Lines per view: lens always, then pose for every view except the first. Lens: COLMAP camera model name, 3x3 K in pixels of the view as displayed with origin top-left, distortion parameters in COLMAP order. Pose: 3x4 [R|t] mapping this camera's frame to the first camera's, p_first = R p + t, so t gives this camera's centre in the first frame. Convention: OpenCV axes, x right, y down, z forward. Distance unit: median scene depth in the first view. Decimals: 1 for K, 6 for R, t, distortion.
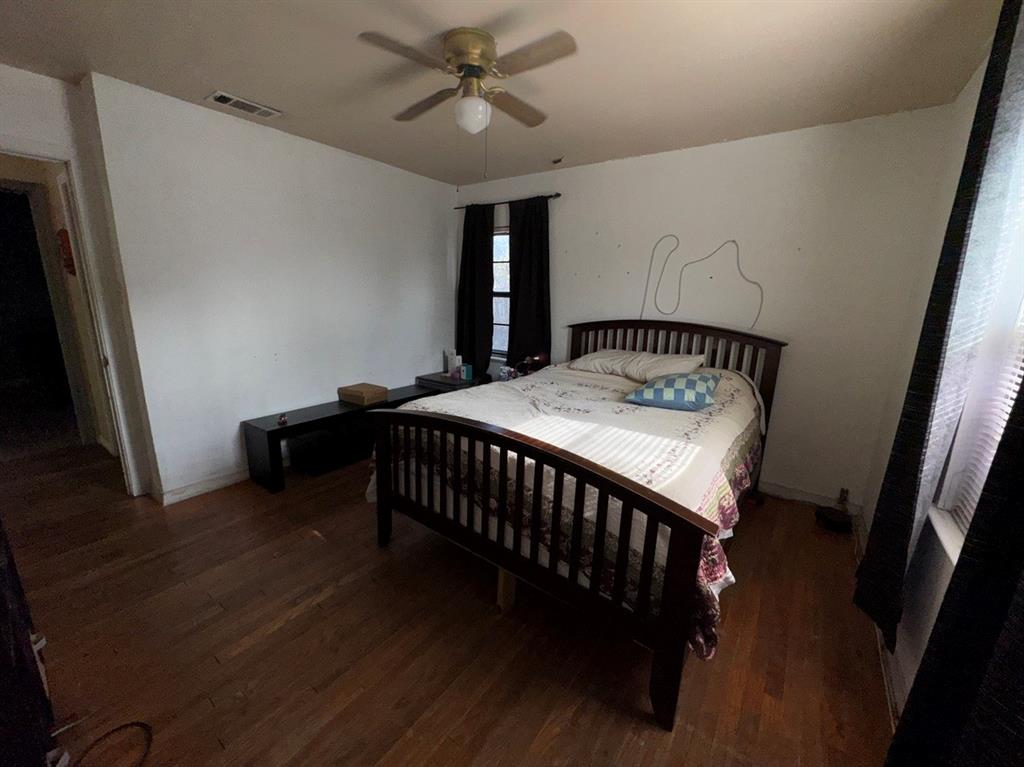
lens RADIAL K [[409.1, 0, 511.4], [0, 409.1, 382.1], [0, 0, 1]] dist [-0.001309, 0.000103]
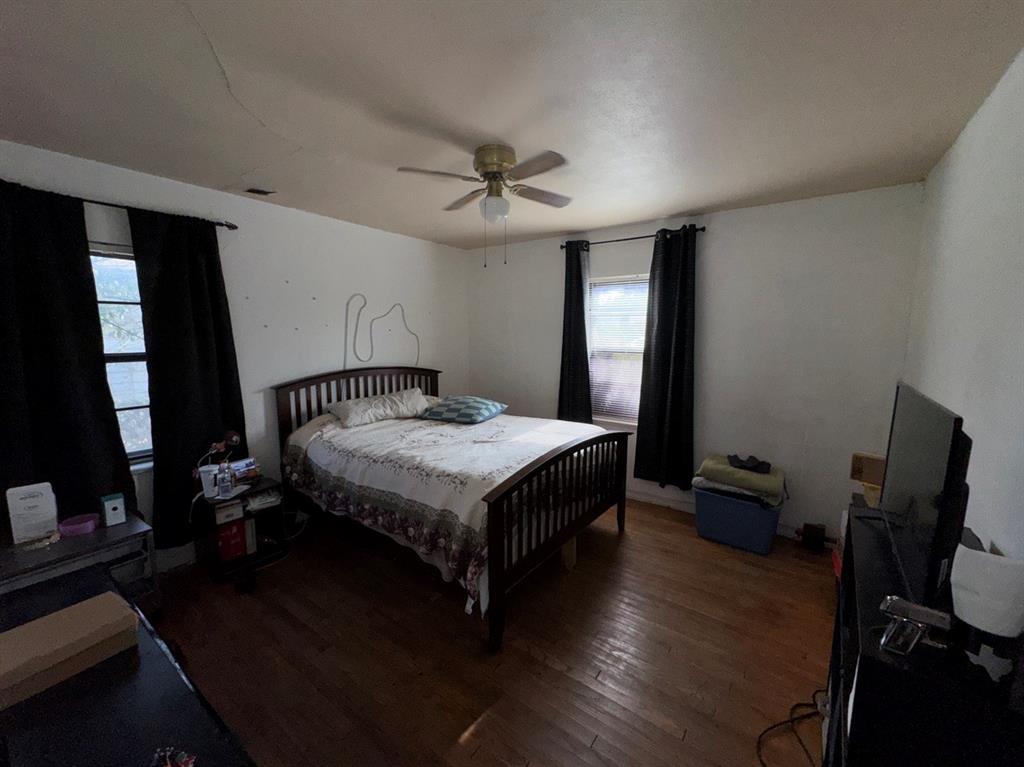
lens RADIAL K [[409.1, 0, 511.4], [0, 409.1, 382.1], [0, 0, 1]] dist [-0.001309, 0.000103]
pose [[0.006819, -0.144515, 0.989479, -0.681494], [0.216566, 0.966232, 0.139627, -0.162786], [-0.976244, 0.213335, 0.037886, 0.511303]]
